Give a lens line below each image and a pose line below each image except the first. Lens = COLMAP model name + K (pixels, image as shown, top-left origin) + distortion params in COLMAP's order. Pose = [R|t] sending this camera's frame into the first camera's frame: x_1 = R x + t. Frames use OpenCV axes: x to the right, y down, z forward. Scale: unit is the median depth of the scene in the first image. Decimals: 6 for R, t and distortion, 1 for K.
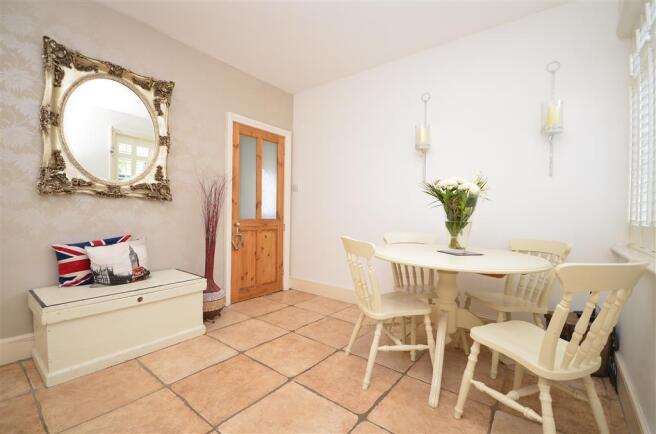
lens RADIAL K [[285.2, 0, 328.4], [0, 285.2, 220.5], [0, 0, 1]] dist [-0.003765, -0.002632]
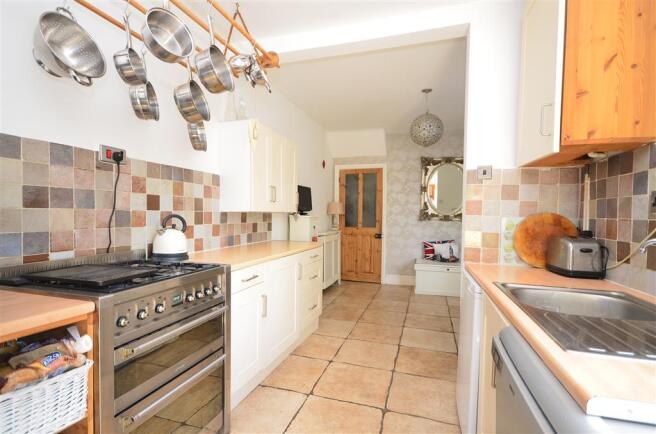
lens RADIAL K [[314.9, 0, 330.4], [0, 314.9, 219.0], [0, 0, 1]] dist [-0.002117, -0.000179]
pose [[0.360818, 0.007878, -0.932603, 1.214210], [-0.028406, 0.999593, -0.002546, -0.073927], [0.932204, 0.027410, 0.360895, -0.690136]]
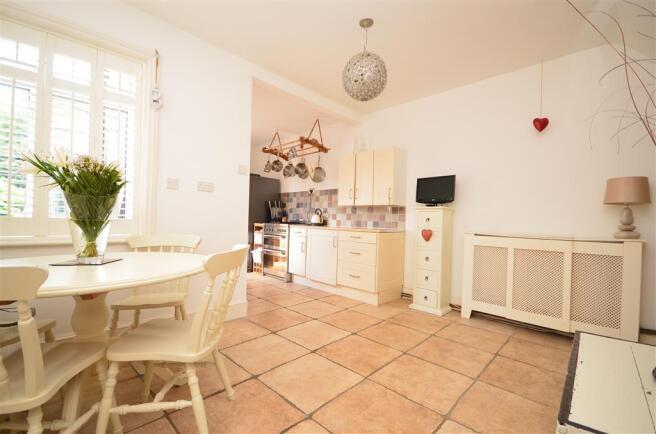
lens RADIAL K [[285.2, 0, 329.8], [0, 285.2, 220.8], [0, 0, 1]] dist [-0.003765, -0.002632]
pose [[-0.994825, -0.041306, 0.092823, -0.213510], [-0.039404, 0.998976, 0.022233, -0.032296], [-0.093646, 0.018461, -0.995434, 1.568023]]
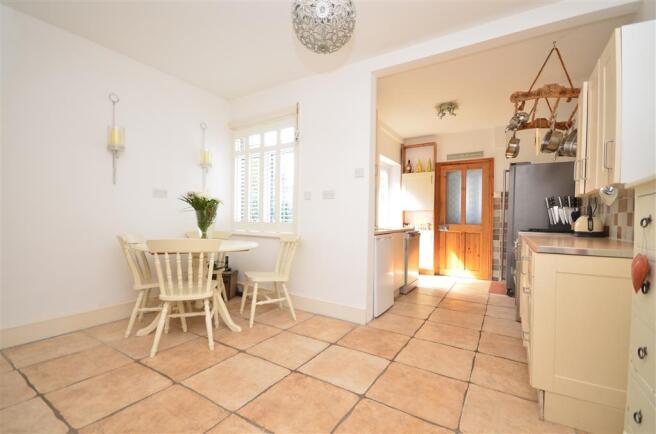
lens RADIAL K [[285.2, 0, 329.2], [0, 285.2, 221.5], [0, 0, 1]] dist [-0.003765, -0.002632]
pose [[-0.110800, -0.029309, 0.993411, -1.019054], [0.000297, 0.999564, 0.029524, -0.039835], [-0.993843, 0.003566, -0.110743, 0.493678]]
